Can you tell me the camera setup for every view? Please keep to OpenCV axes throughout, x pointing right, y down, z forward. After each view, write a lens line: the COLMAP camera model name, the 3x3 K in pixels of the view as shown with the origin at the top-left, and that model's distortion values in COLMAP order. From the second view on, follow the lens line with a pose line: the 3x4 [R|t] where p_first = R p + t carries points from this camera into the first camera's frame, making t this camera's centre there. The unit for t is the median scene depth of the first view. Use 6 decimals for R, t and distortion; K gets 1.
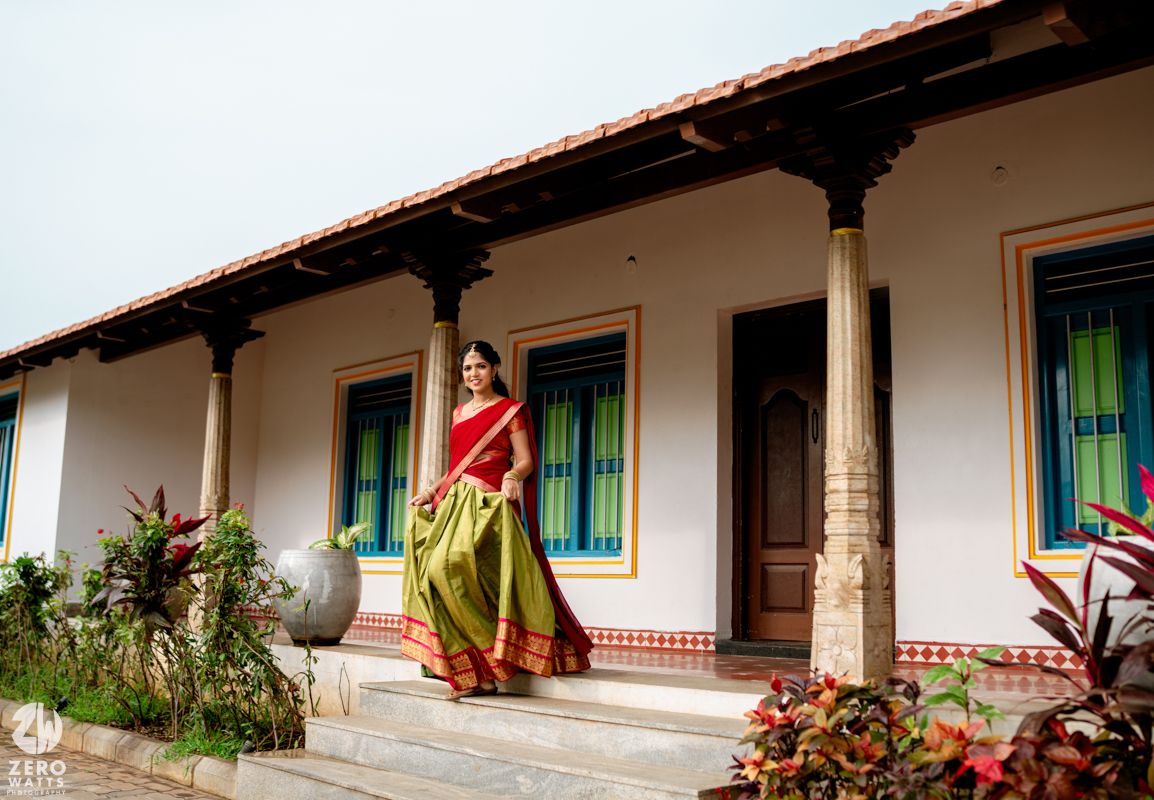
lens RADIAL K [[1172.5, 0, 577.5], [0, 1172.5, 398.7], [0, 0, 1]] dist [-0.135307, 0.000000]
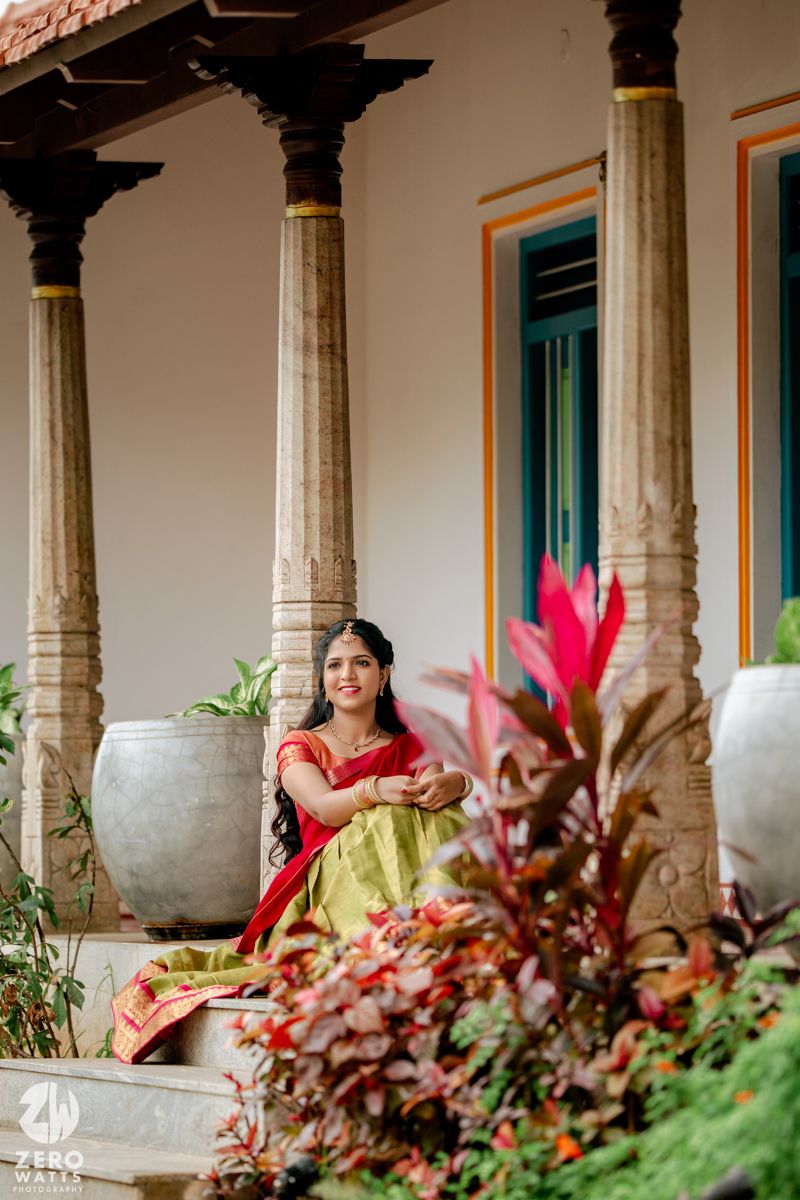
lens RADIAL K [[7047.9, 0, 402.3], [0, 7047.9, 596.9], [0, 0, 1]] dist [0.554844, 0.000000]
pose [[0.878540, -0.049341, -0.475114, 1.268827], [0.106064, 0.989971, 0.093315, -0.174943], [0.465745, -0.132374, 0.874962, -1.445454]]
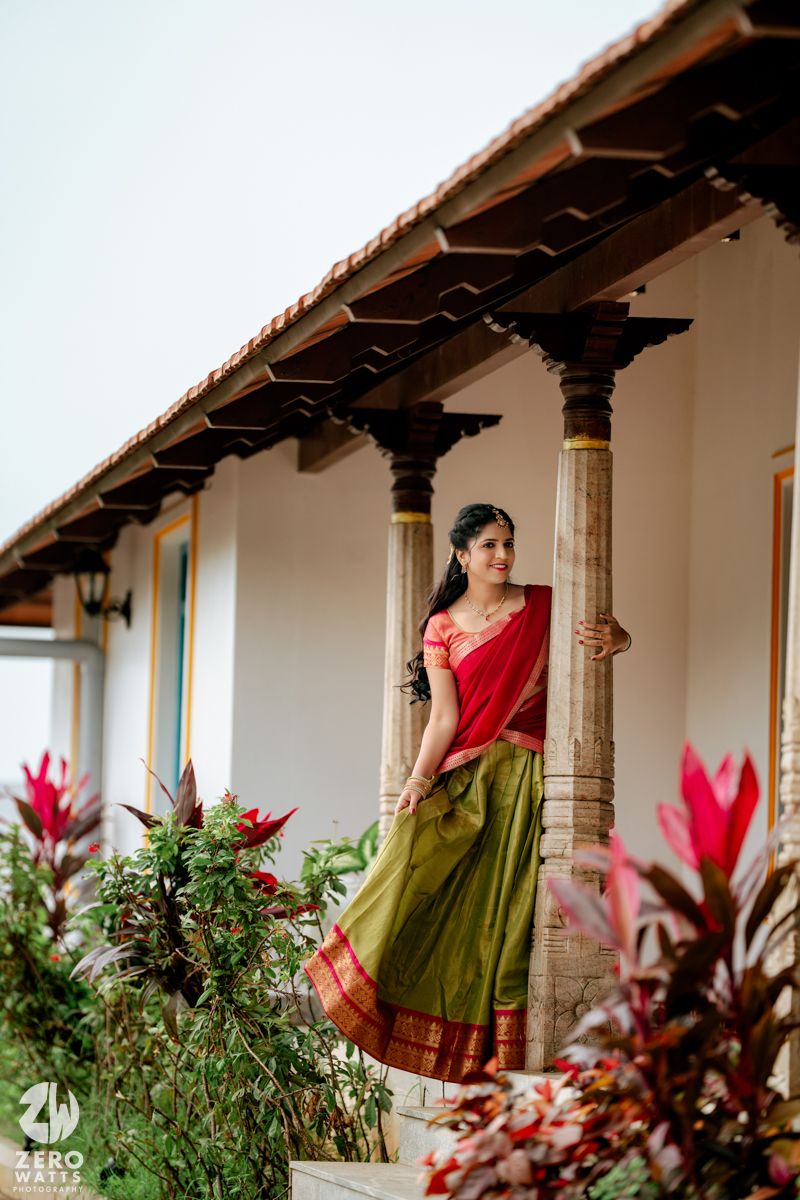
lens RADIAL K [[4594.0, 0, 397.1], [0, 4594.0, 604.3], [0, 0, 1]] dist [0.412347, 0.000000]
pose [[0.825646, -0.045927, -0.562316, 1.042081], [0.087936, 0.994976, 0.047851, -0.103539], [0.557293, -0.088956, 0.825537, -0.807246]]
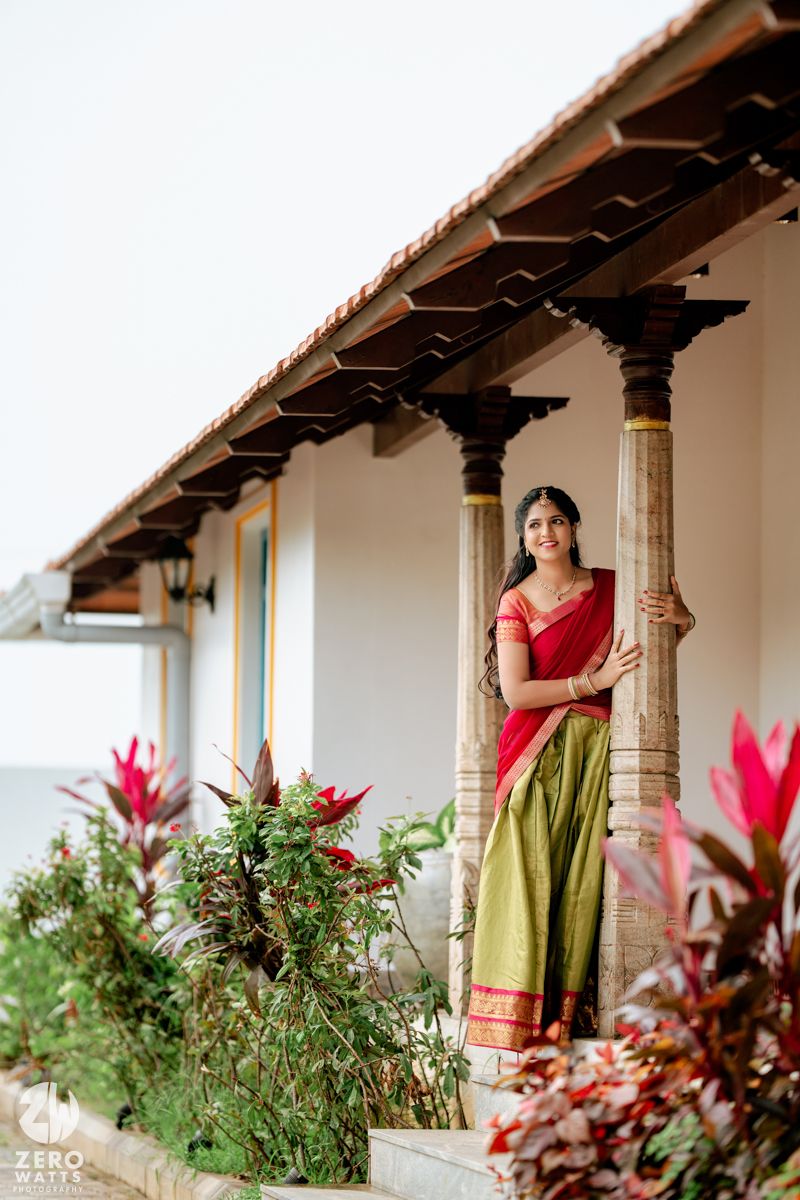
lens RADIAL K [[4594.0, 0, 406.1], [0, 4594.0, 600.5], [0, 0, 1]] dist [0.412347, 0.000000]
pose [[0.813364, -0.058053, -0.578851, 1.084960], [0.105619, 0.993209, 0.048800, -0.103471], [0.572087, -0.100829, 0.813972, -0.841123]]
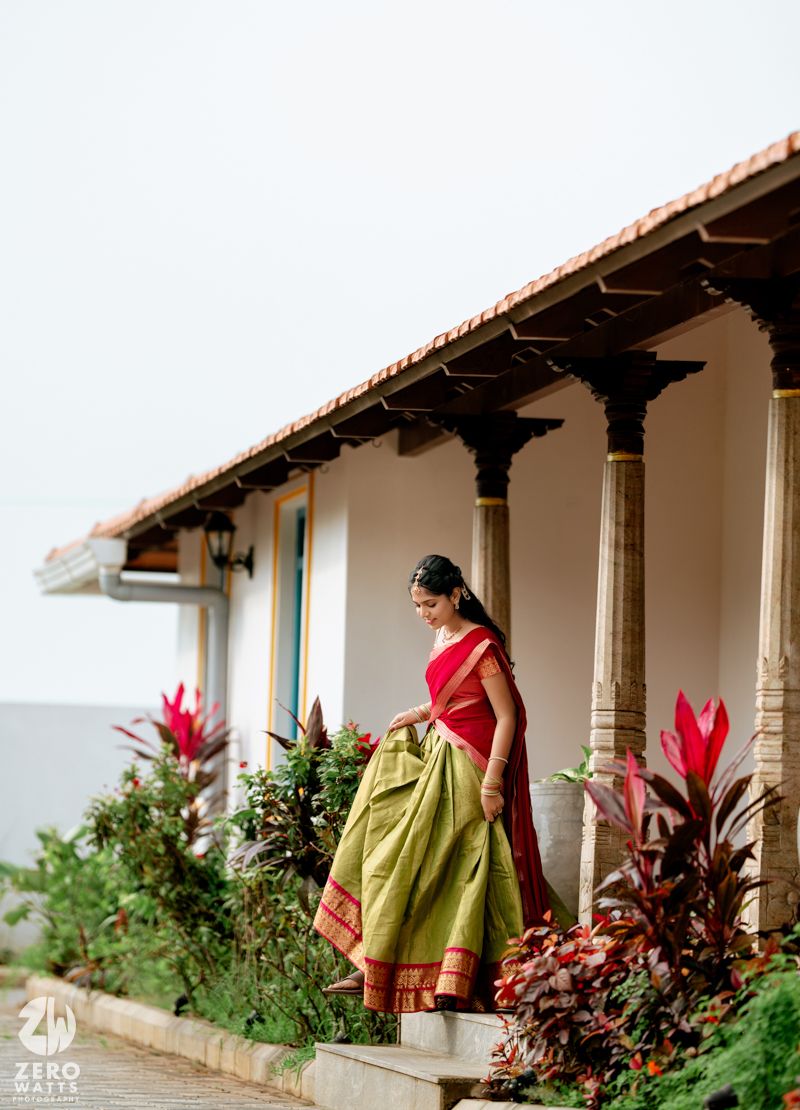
lens RADIAL K [[4953.4, 0, 377.9], [0, 4953.4, 497.4], [0, 0, 1]] dist [0.563548, 0.000000]
pose [[0.814185, -0.046177, -0.578767, 1.557921], [0.087794, 0.995162, 0.044105, -0.192292], [0.573930, -0.086722, 0.814299, -1.560382]]
